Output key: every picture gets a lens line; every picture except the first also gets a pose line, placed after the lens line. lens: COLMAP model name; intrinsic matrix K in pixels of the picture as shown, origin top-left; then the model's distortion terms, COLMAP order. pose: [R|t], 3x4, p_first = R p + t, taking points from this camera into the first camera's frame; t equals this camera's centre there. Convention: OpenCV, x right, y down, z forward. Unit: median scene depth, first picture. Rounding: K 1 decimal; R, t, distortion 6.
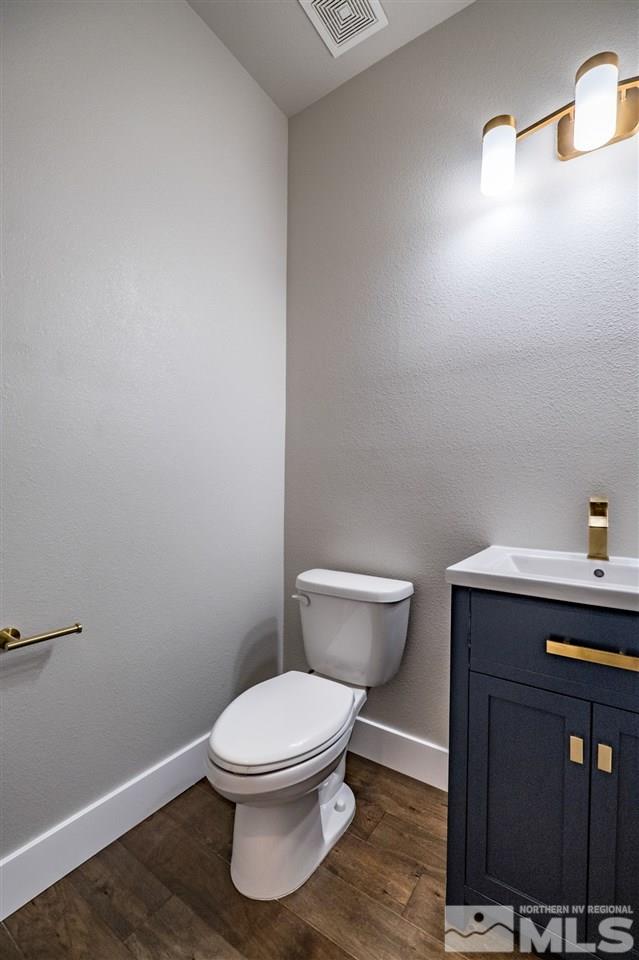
lens RADIAL K [[420.8, 0, 321.9], [0, 420.8, 483.9], [0, 0, 1]] dist [-0.002250, -0.000463]
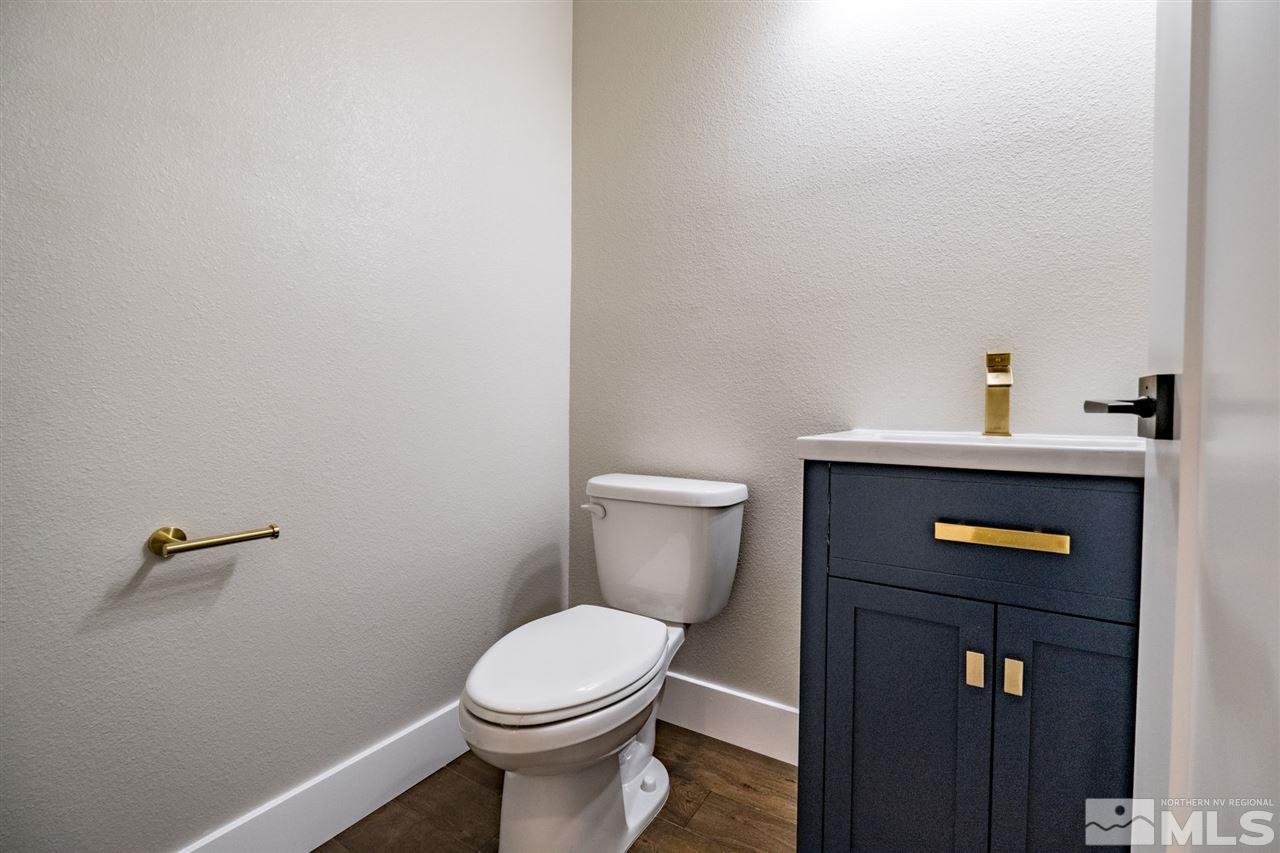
lens RADIAL K [[561.1, 0, 644.6], [0, 561.1, 418.7], [0, 0, 1]] dist [-0.002250, -0.000463]
pose [[0.998904, -0.001414, 0.046779, -0.007858], [0.000882, 0.999935, 0.011400, 0.121215], [-0.046792, -0.011347, 0.998840, 0.038567]]
